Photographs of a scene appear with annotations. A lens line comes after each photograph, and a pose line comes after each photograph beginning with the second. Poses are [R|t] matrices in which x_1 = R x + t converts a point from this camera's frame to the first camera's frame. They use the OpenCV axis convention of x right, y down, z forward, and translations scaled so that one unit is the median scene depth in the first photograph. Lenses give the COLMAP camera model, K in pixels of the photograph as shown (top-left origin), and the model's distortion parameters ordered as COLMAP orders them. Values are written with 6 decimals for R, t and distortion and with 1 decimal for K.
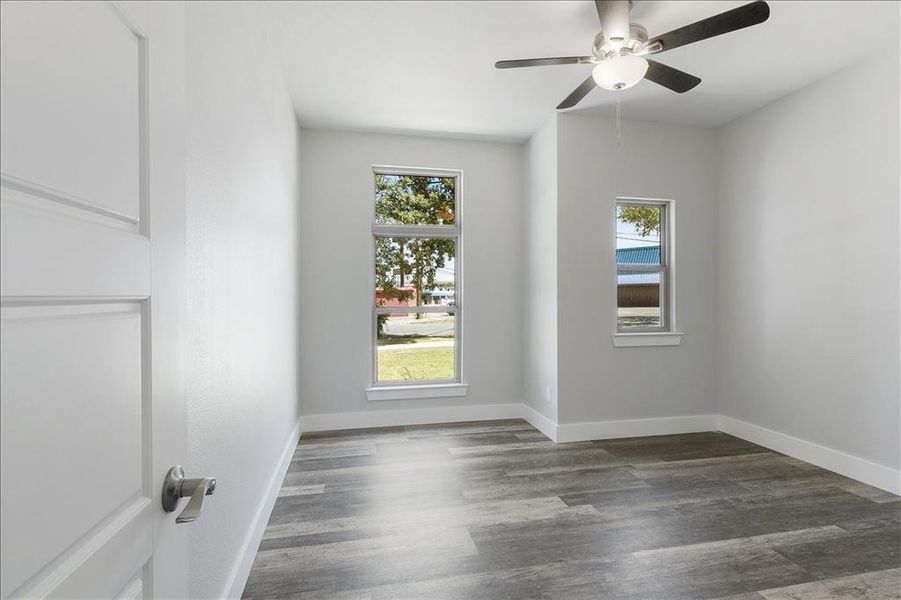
lens RADIAL K [[416.7, 0, 454.7], [0, 416.7, 292.3], [0, 0, 1]] dist [-0.000792, -0.000265]
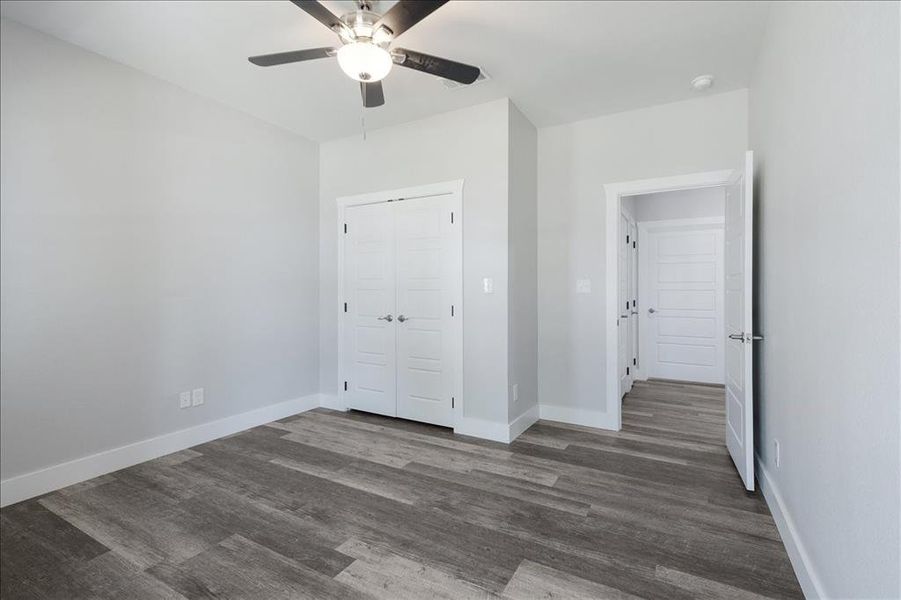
lens RADIAL K [[416.7, 0, 454.7], [0, 416.7, 292.3], [0, 0, 1]] dist [-0.000792, -0.000265]
pose [[-0.723058, 0.002120, 0.690785, -0.364747], [0.000197, 0.999996, -0.002863, 0.031656], [-0.690788, -0.001934, -0.723055, 1.377339]]
